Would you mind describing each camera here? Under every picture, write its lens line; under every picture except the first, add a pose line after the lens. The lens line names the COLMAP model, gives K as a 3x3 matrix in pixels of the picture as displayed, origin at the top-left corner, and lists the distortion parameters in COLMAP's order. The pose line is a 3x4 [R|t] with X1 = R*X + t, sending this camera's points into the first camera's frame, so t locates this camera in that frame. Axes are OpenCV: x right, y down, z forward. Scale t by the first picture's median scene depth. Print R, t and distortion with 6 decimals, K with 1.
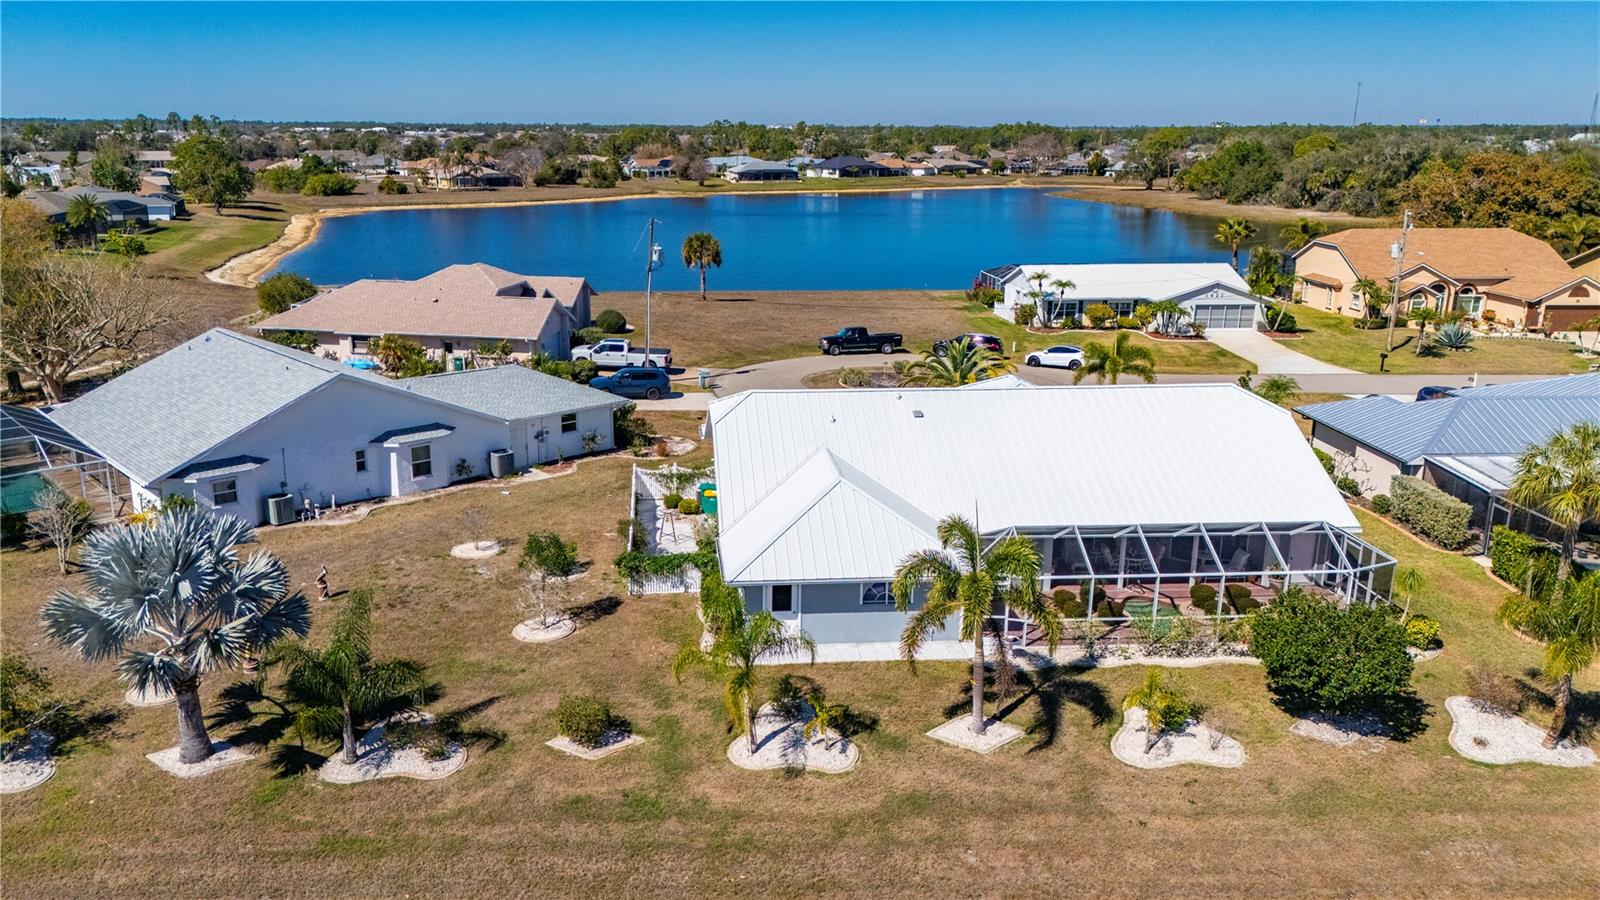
lens RADIAL K [[1194.5, 0, 758.6], [0, 1194.5, 454.8], [0, 0, 1]] dist [0.077673, -0.065365]
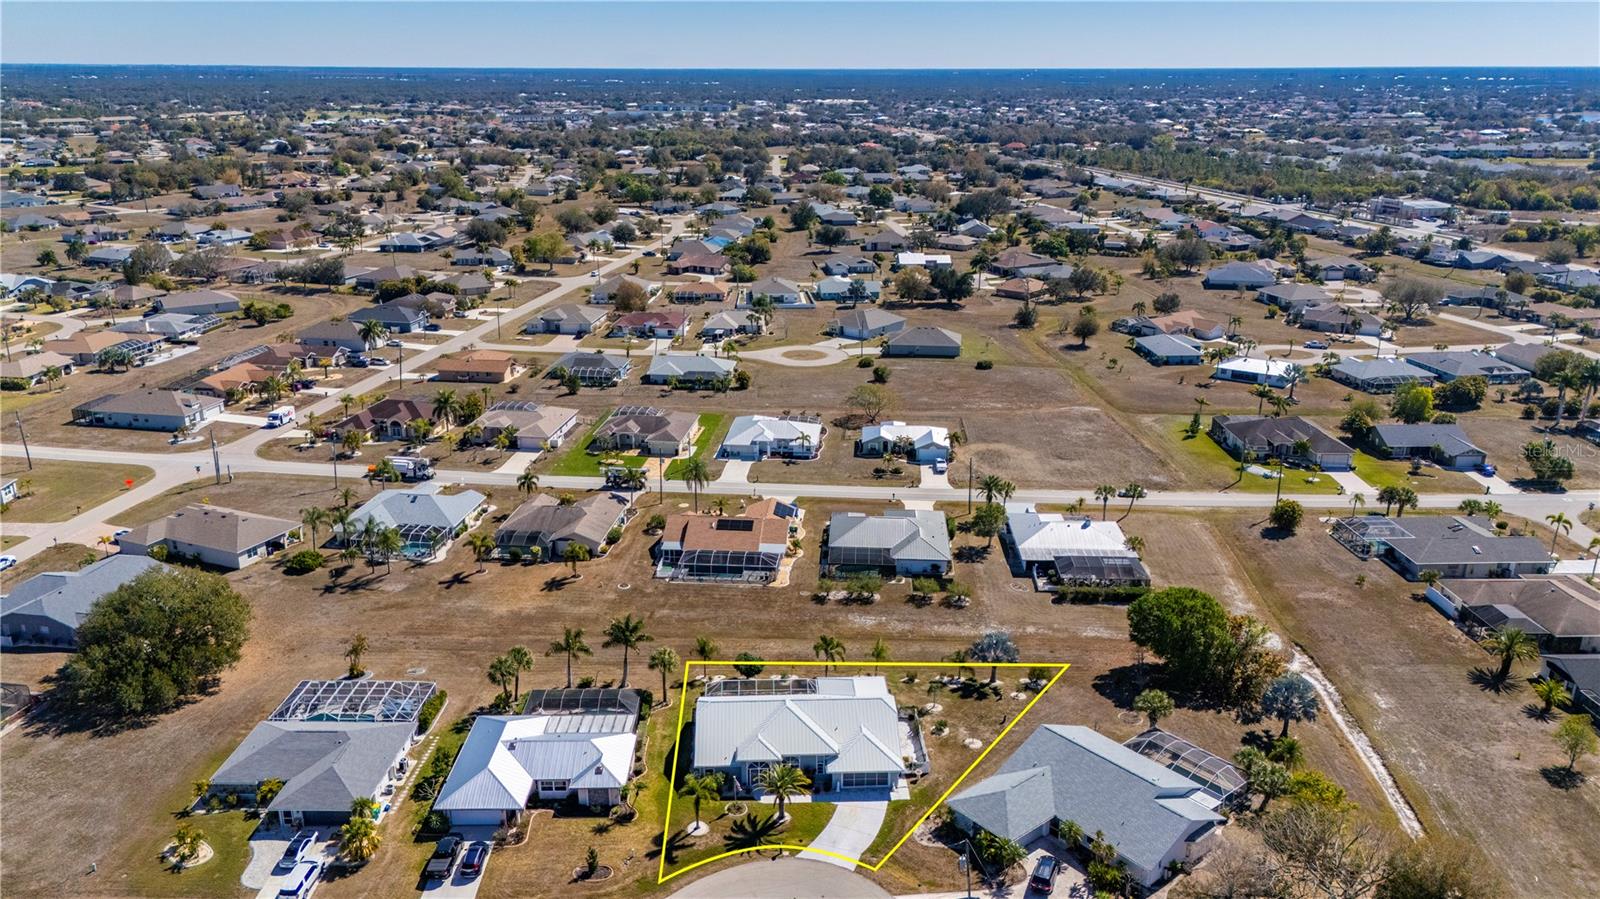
lens RADIAL K [[1170.4, 0, 800.0], [0, 1170.4, 449.5], [0, 0, 1]] dist [0.090692, -0.093314]
pose [[-0.999279, -0.016213, 0.034323, 0.053070], [0.005384, 0.834522, 0.550949, -1.112340], [-0.037576, 0.550736, -0.833833, 1.592824]]
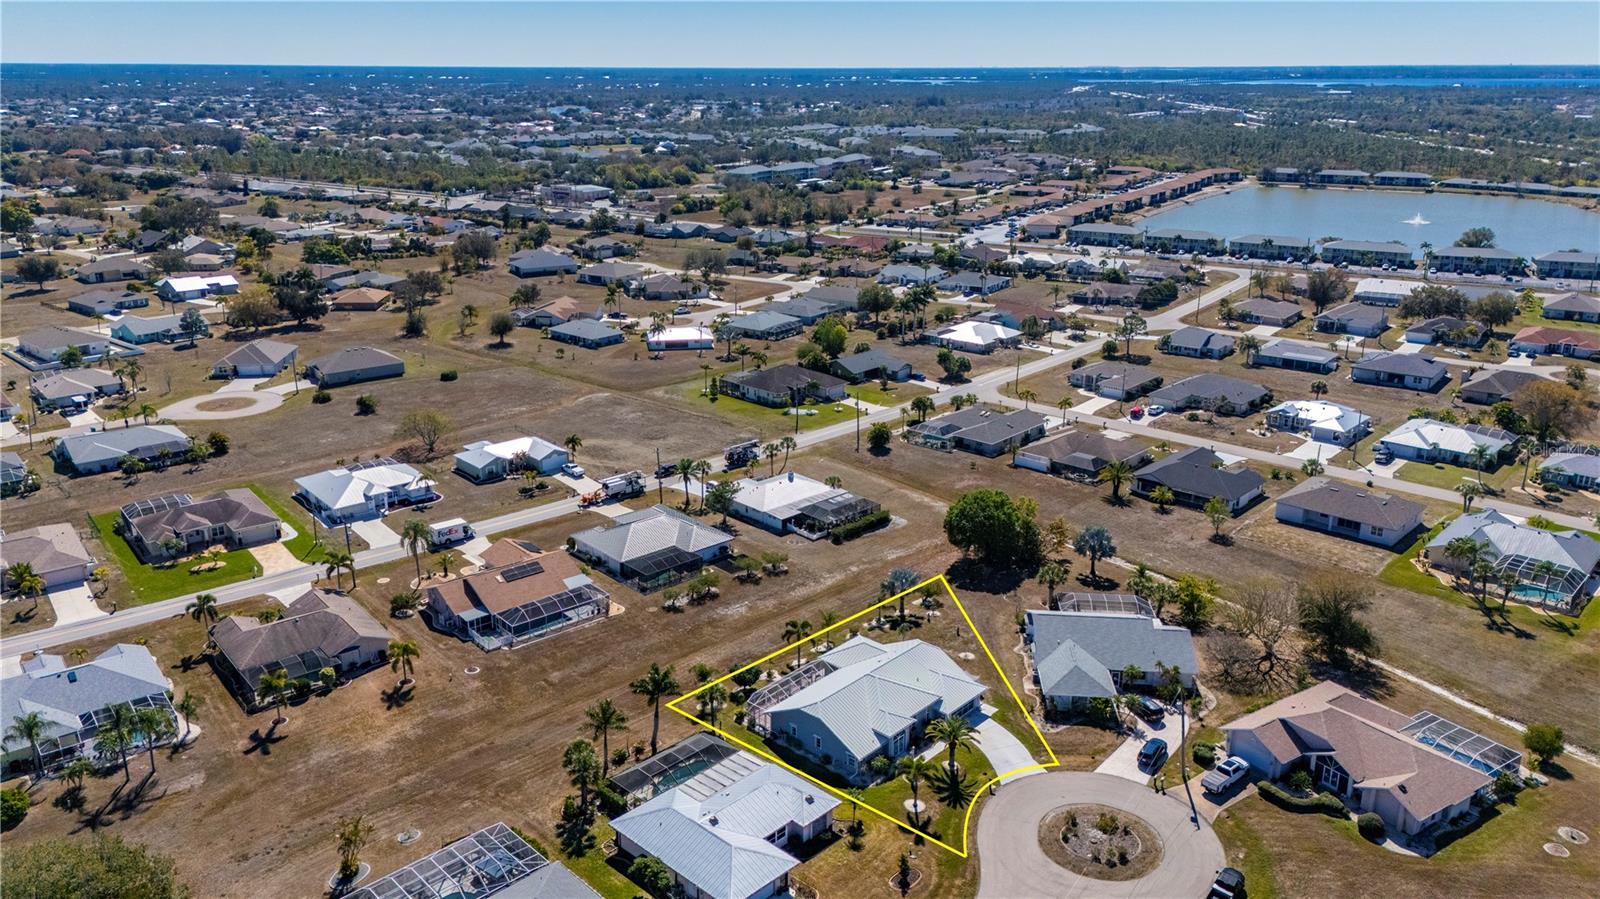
lens RADIAL K [[1170.4, 0, 800.0], [0, 1170.4, 449.5], [0, 0, 1]] dist [0.090692, -0.093314]
pose [[-0.728430, 0.209253, -0.652382, 1.127314], [-0.184790, 0.856919, 0.481189, -1.011058], [0.659729, 0.471066, -0.585538, 1.237385]]
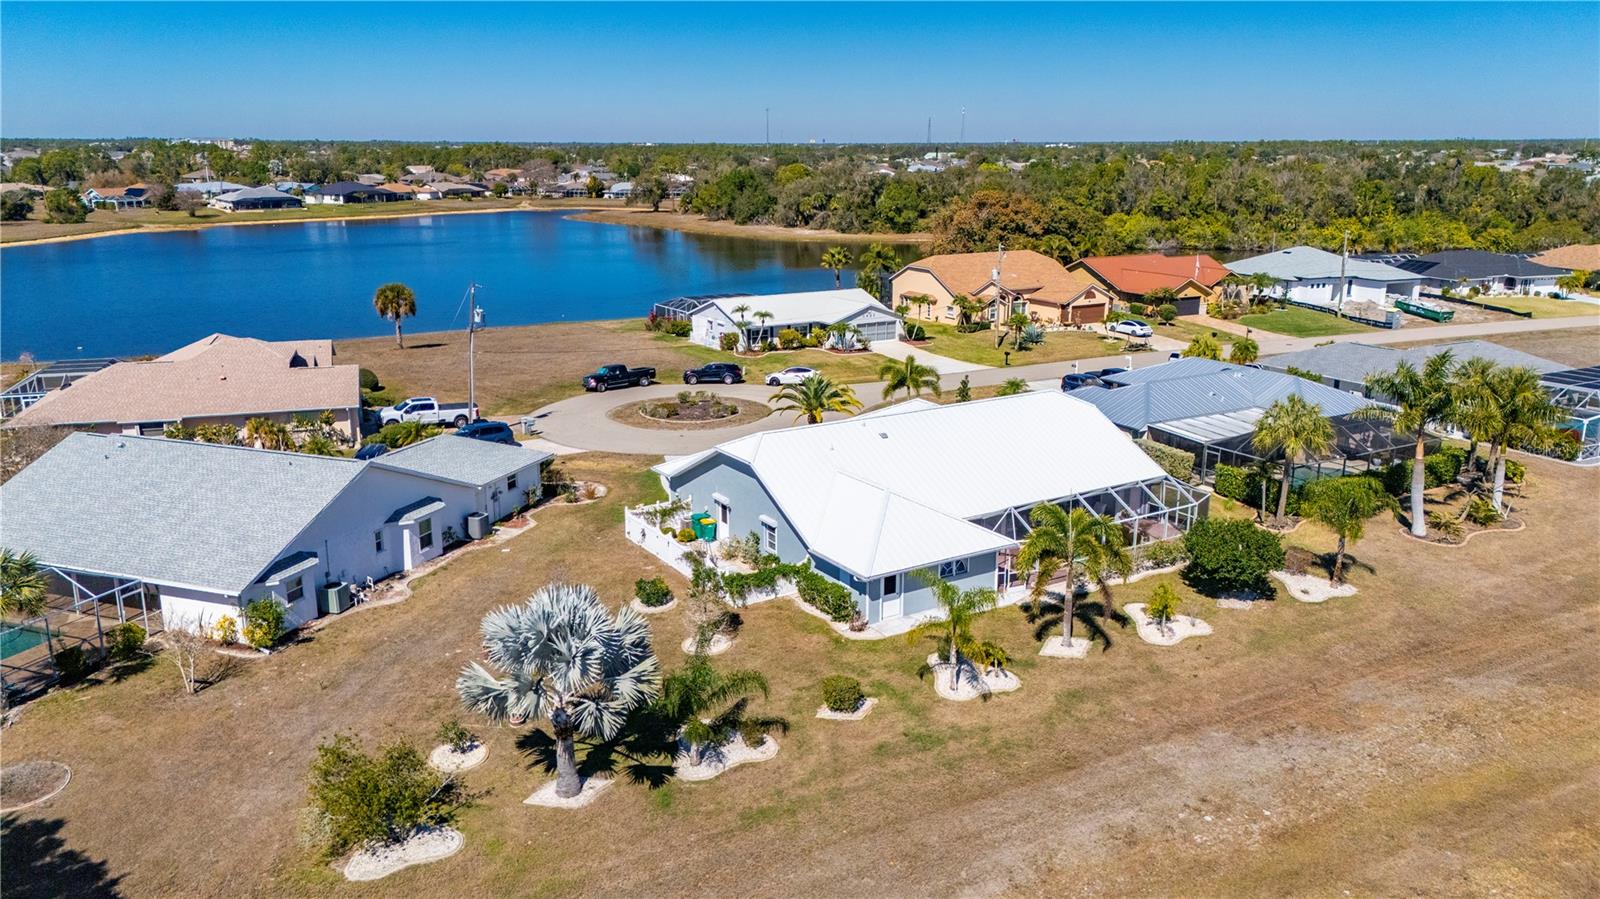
lens RADIAL K [[1170.4, 0, 800.0], [0, 1170.4, 449.5], [0, 0, 1]] dist [0.090692, -0.093314]
pose [[0.886142, -0.121638, 0.447166, -0.268507], [0.126499, 0.991783, 0.019105, -0.028296], [-0.445815, 0.039637, 0.894247, -0.055180]]
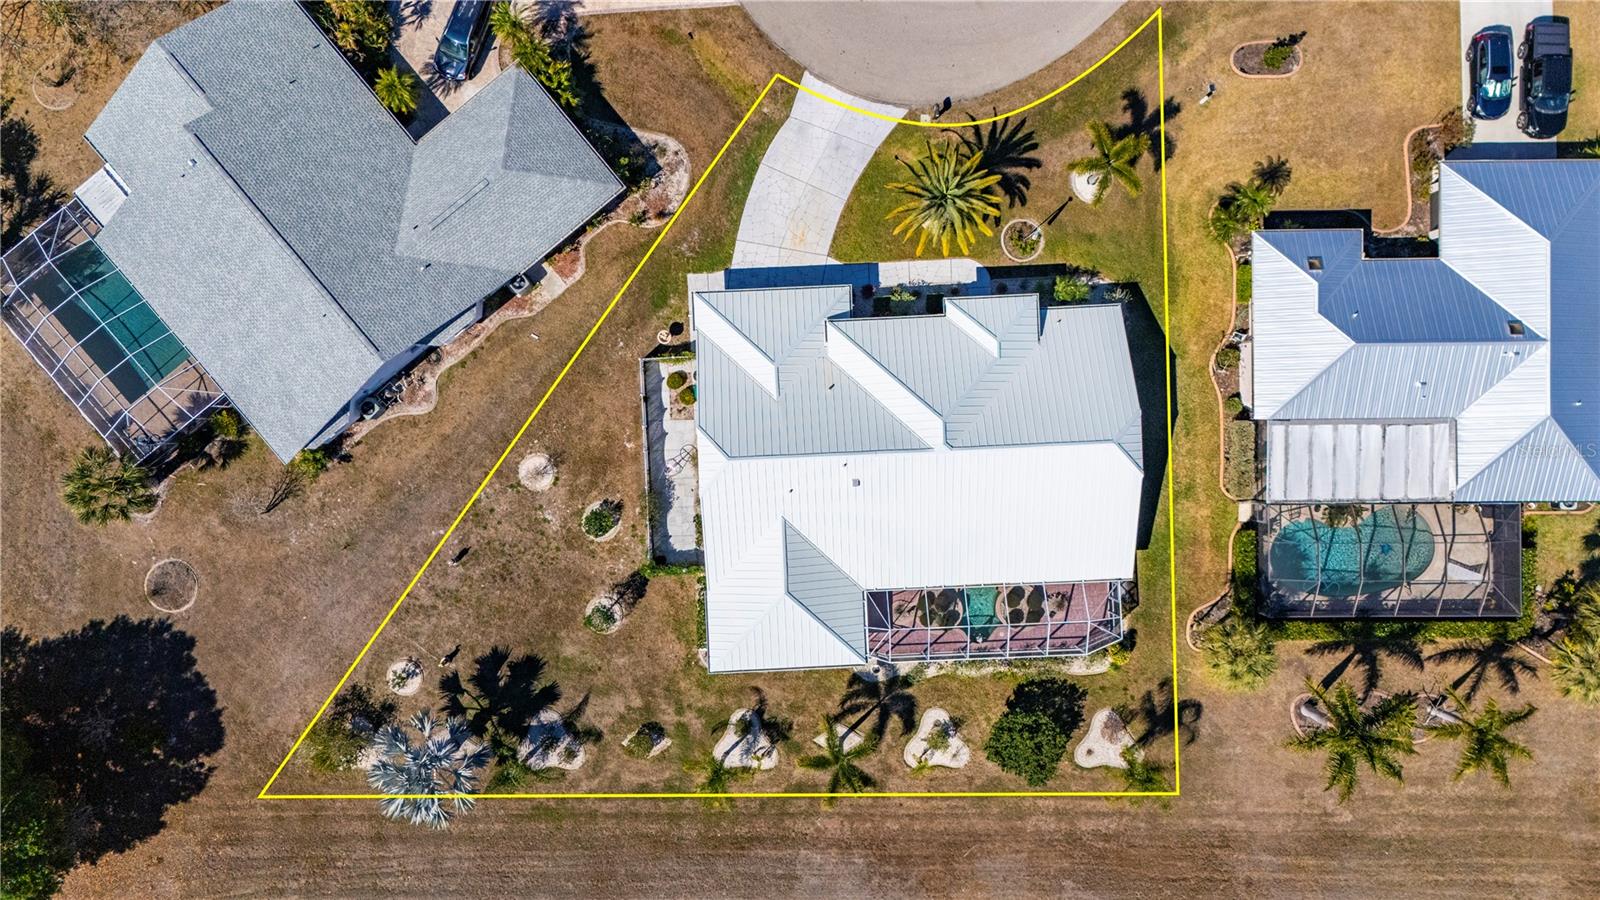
lens RADIAL K [[1197.0, 0, 799.0], [0, 1197.0, 422.2], [0, 0, 1]] dist [0.089841, -0.108210]
pose [[0.999243, 0.038236, 0.007175, 0.030204], [-0.017134, 0.266968, 0.963553, -0.676159], [0.034927, -0.962947, 0.267421, 0.363859]]
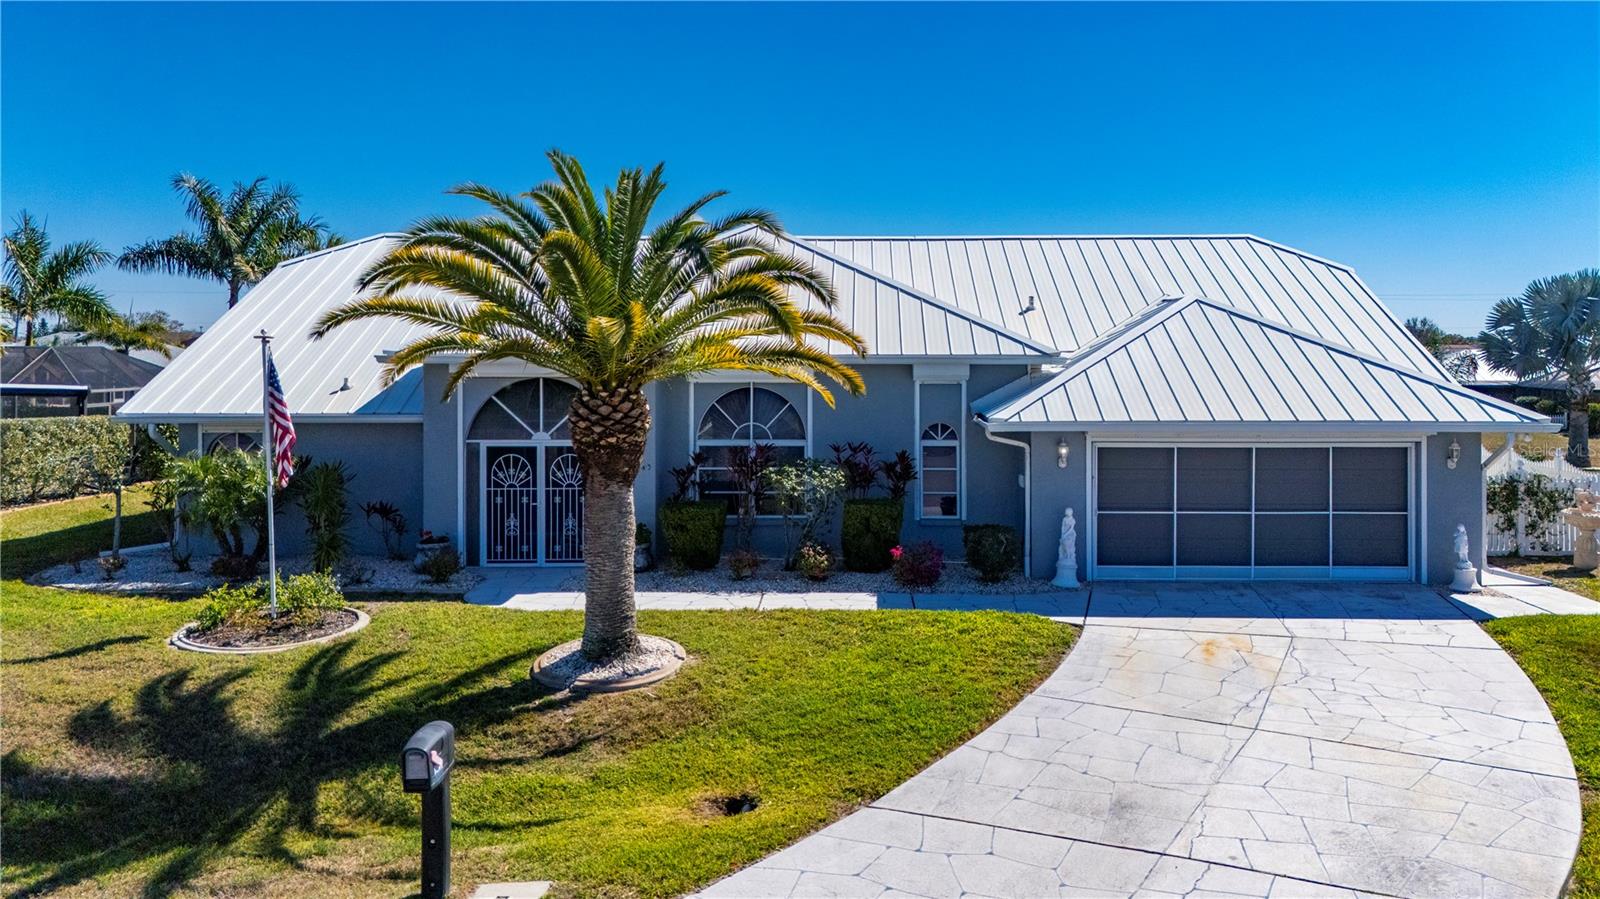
lens RADIAL K [[1207.9, 0, 840.3], [0, 1207.9, 368.8], [0, 0, 1]] dist [0.079290, -0.065089]
pose [[-0.995694, -0.000752, 0.092703, 0.069068], [0.025913, 0.957851, 0.286093, -0.084210], [-0.089011, 0.287263, -0.953707, 0.827235]]
